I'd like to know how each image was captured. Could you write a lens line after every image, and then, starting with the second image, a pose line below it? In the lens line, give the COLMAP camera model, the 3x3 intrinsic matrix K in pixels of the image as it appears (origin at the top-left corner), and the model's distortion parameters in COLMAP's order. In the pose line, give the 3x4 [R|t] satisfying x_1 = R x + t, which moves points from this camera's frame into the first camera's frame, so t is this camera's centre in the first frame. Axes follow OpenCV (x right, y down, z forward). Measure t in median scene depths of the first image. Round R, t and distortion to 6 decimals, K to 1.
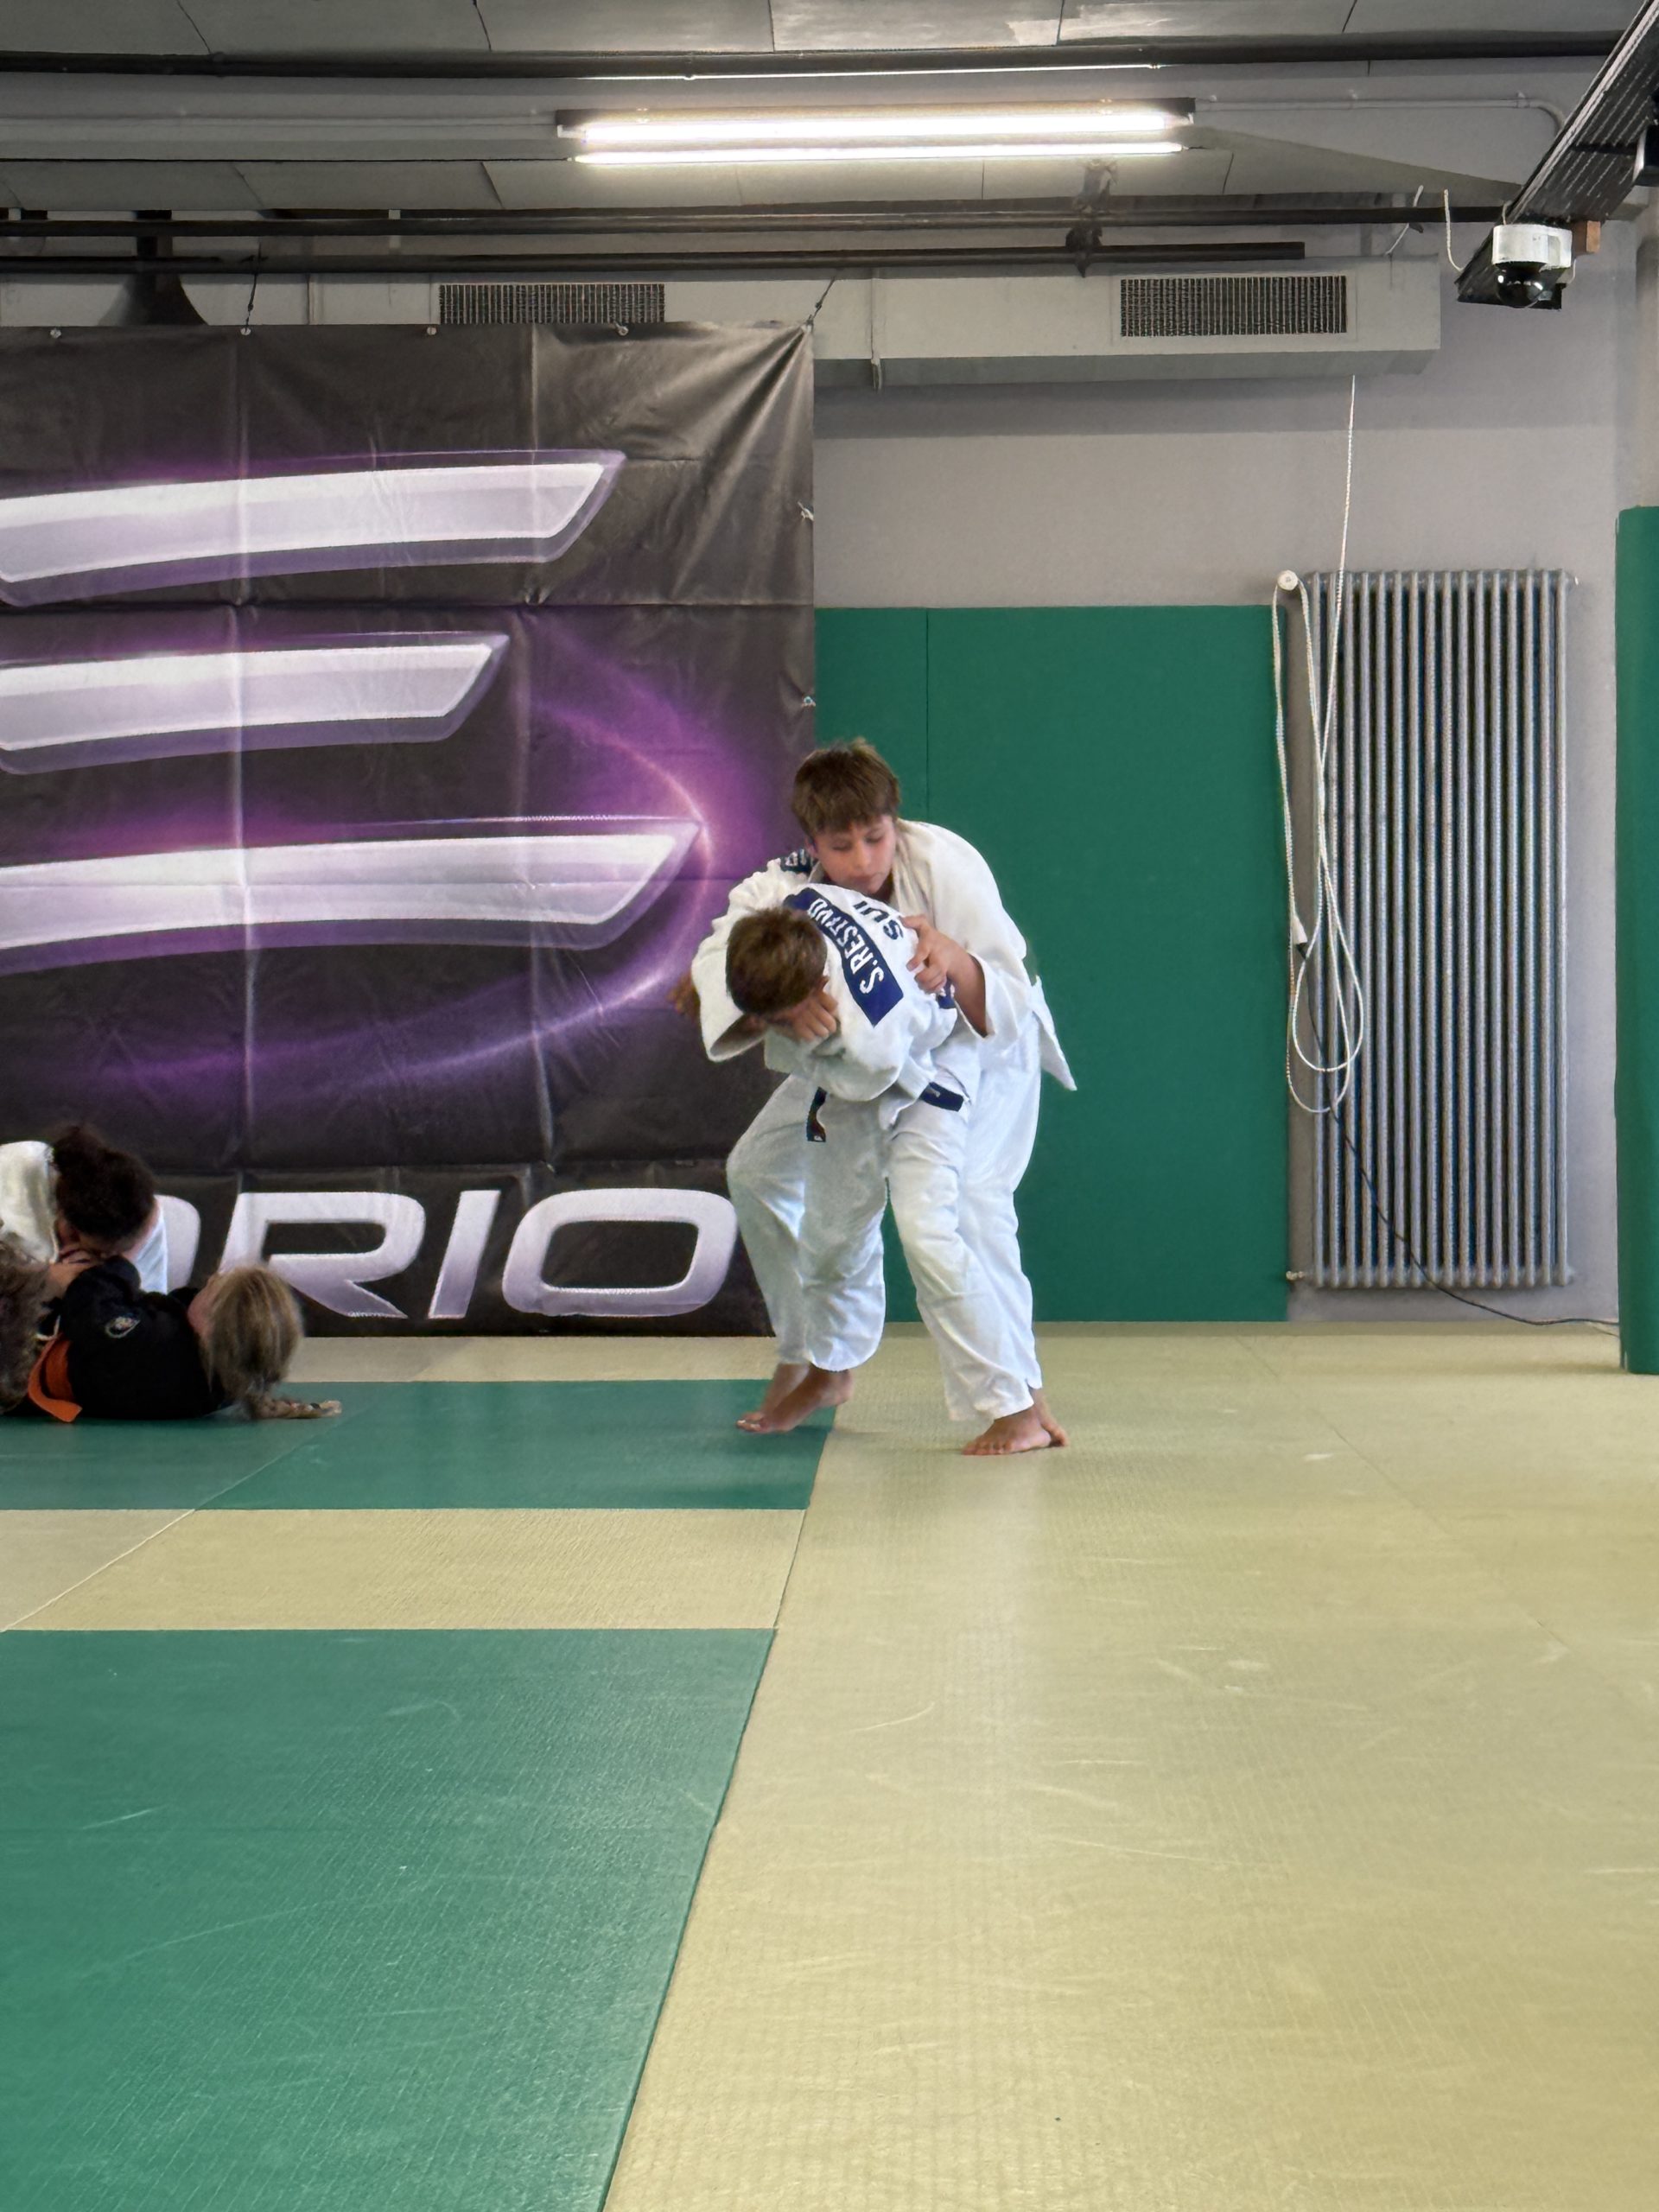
lens RADIAL K [[6044.2, 0, 847.9], [0, 6044.2, 1086.6], [0, 0, 1]] dist [0.166082, 0.000000]
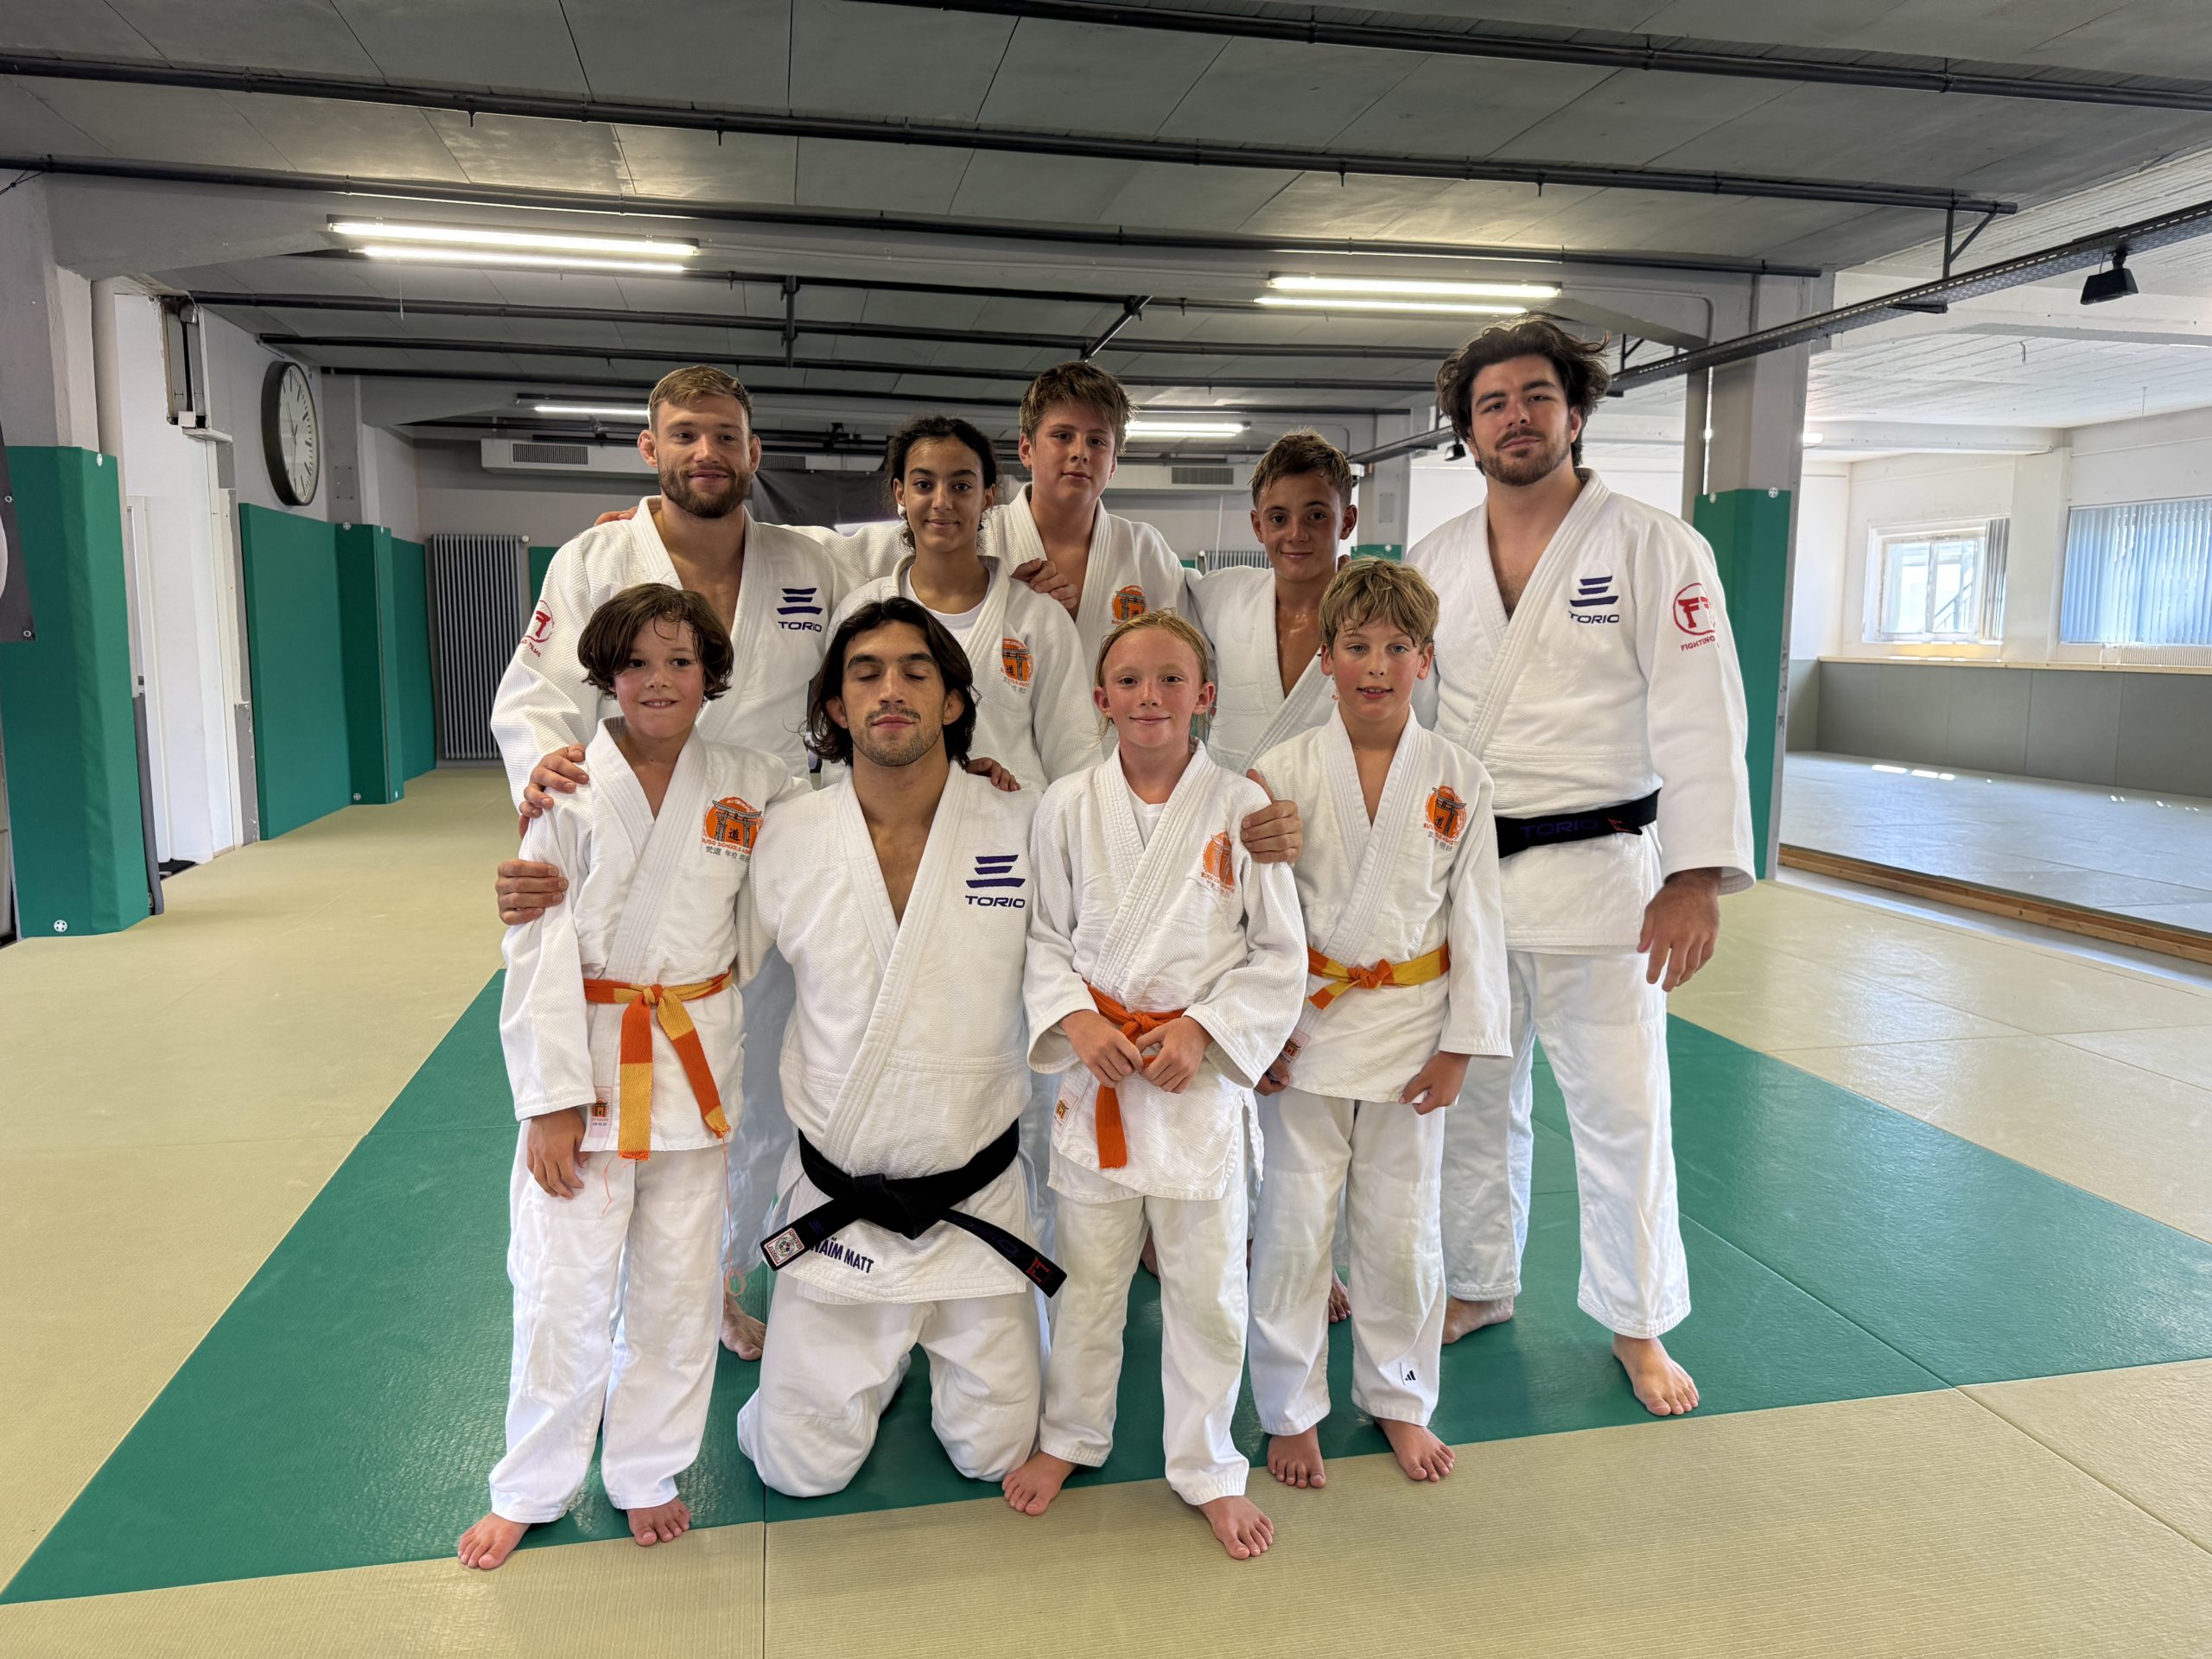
lens RADIAL K [[1560.3, 0, 1102.1], [0, 1560.3, 840.1], [0, 0, 1]] dist [0.075184, -0.078627]
pose [[0.976107, -0.022675, 0.216105, -0.195245], [-0.005096, 0.991878, 0.127092, -0.033447], [-0.217231, -0.125156, 0.968063, 0.101320]]
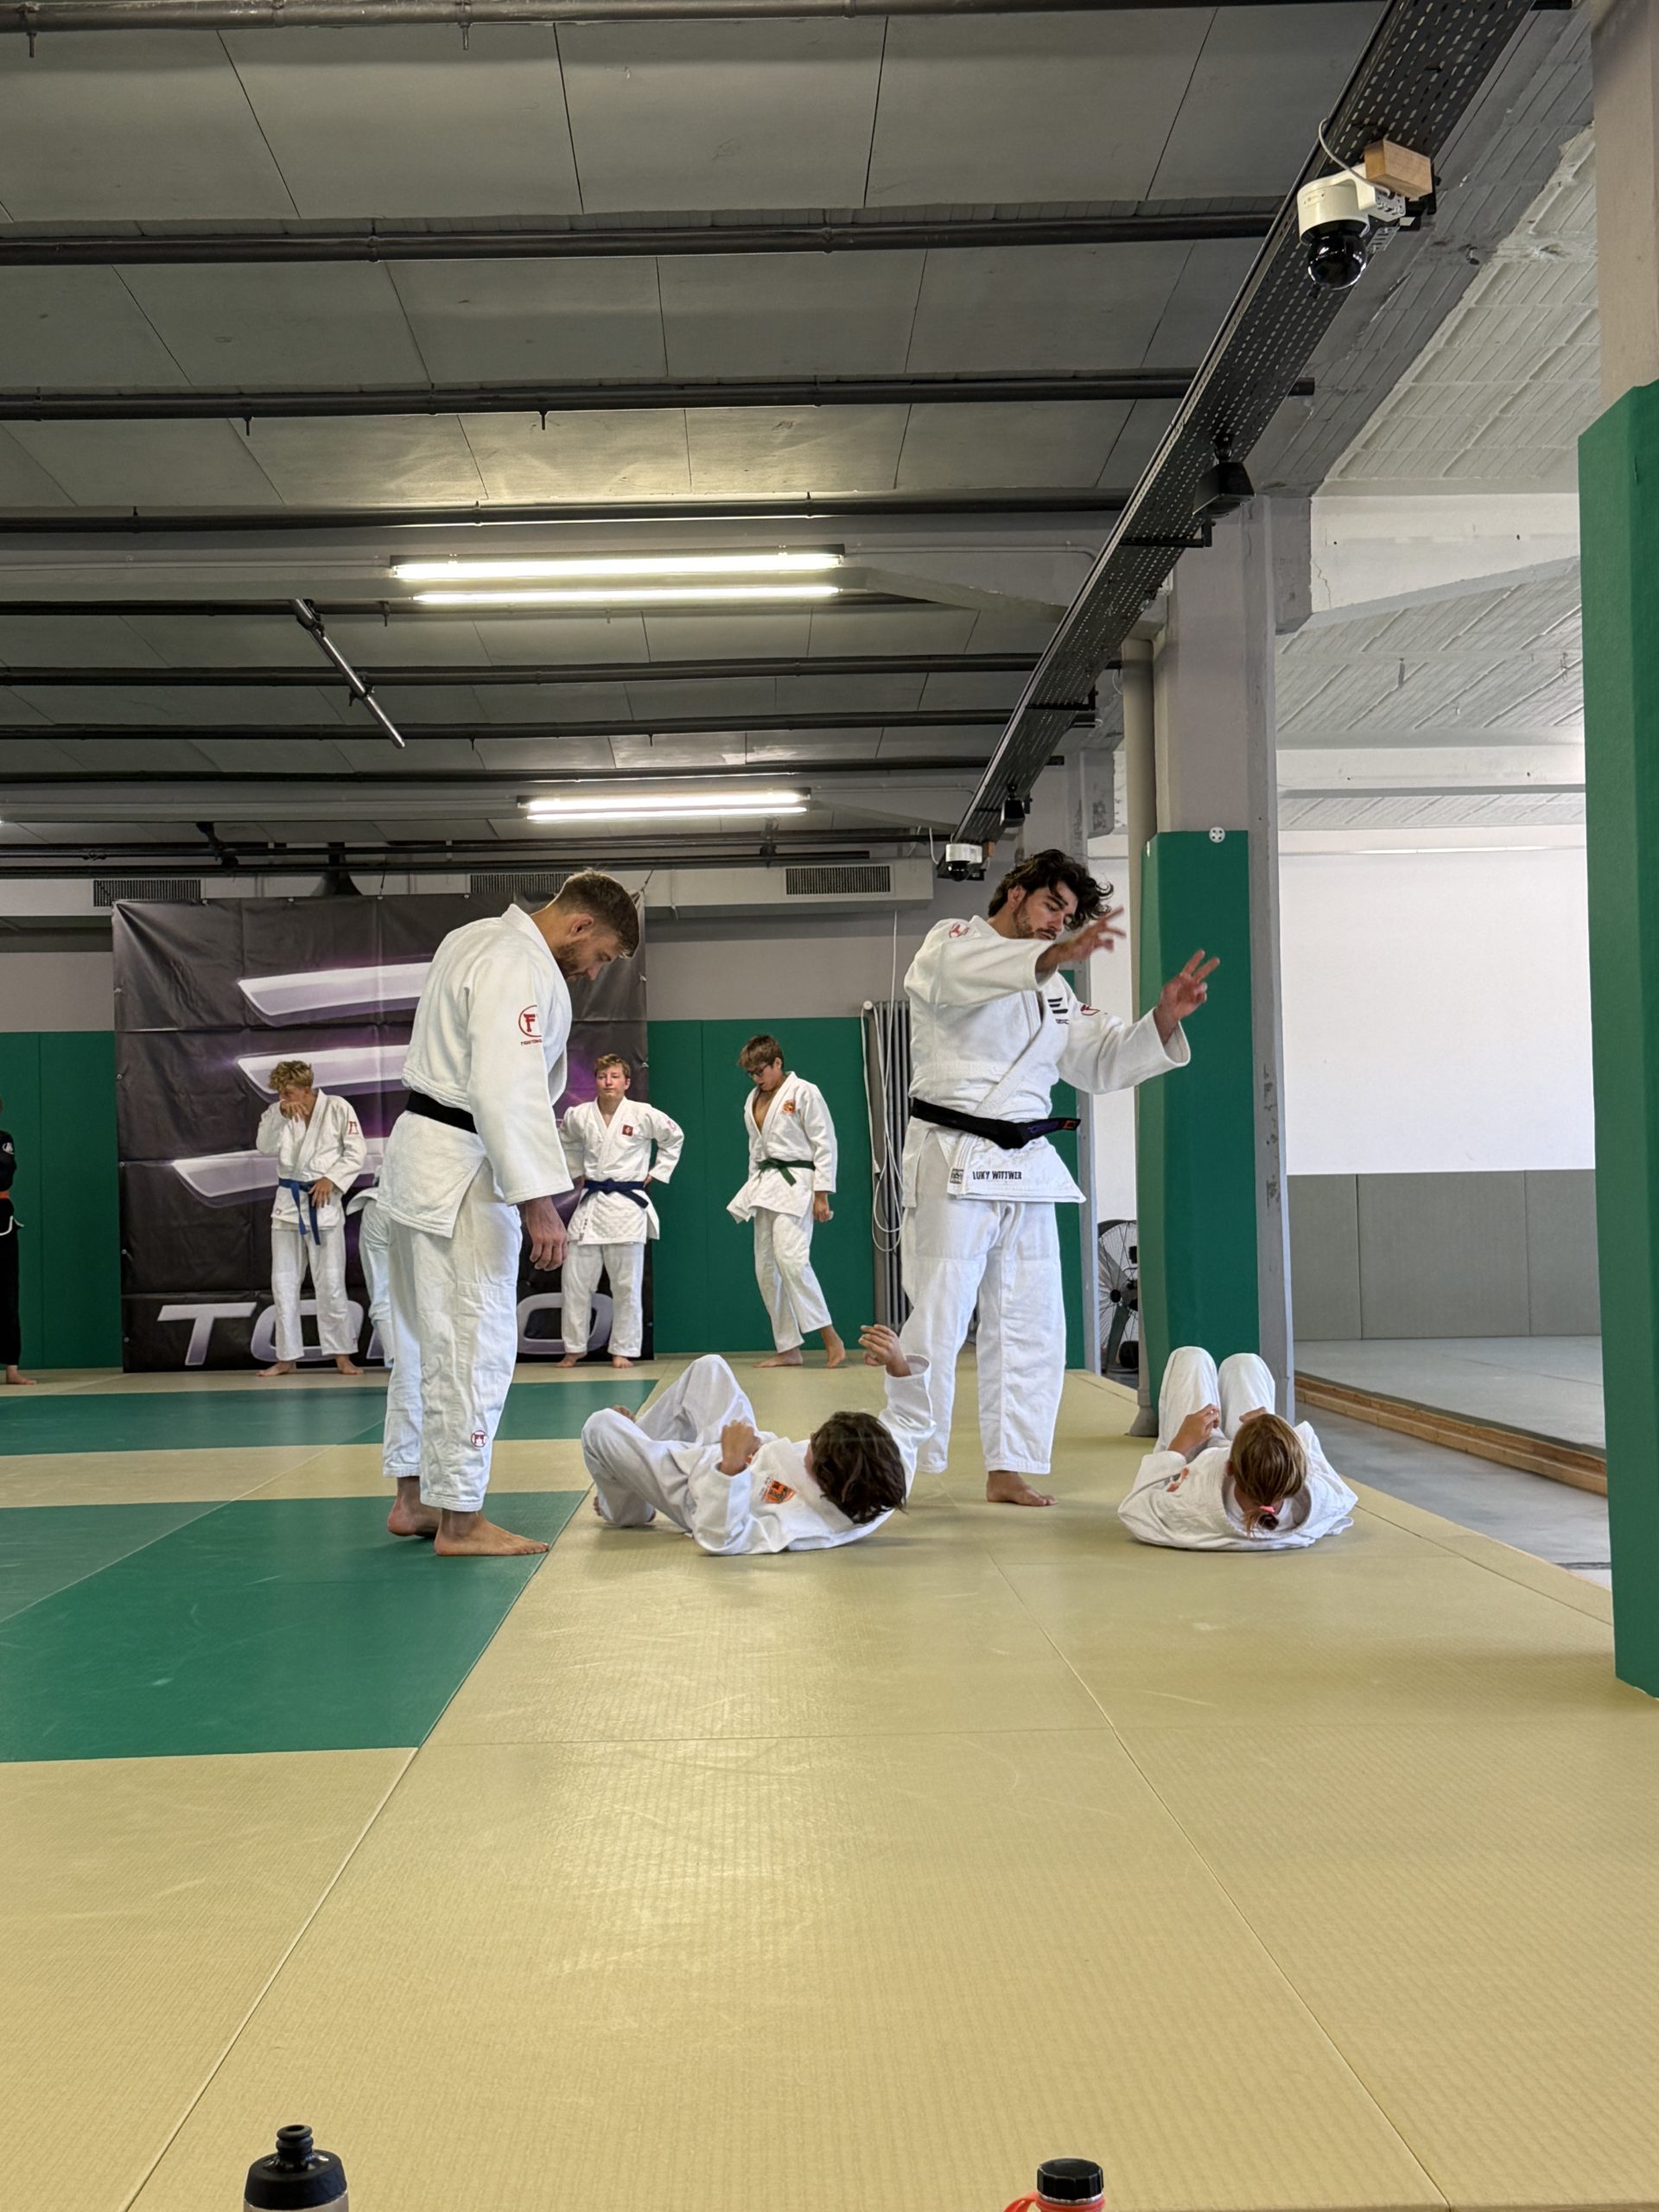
lens RADIAL K [[2883.9, 0, 807.5], [0, 2883.9, 1110.3], [0, 0, 1]] dist [0.166376, 0.000000]
pose [[0.999322, -0.016518, 0.032895, 0.017402], [0.018010, 0.998798, -0.045598, 0.000553], [-0.032102, 0.046159, 0.998418, -0.028189]]
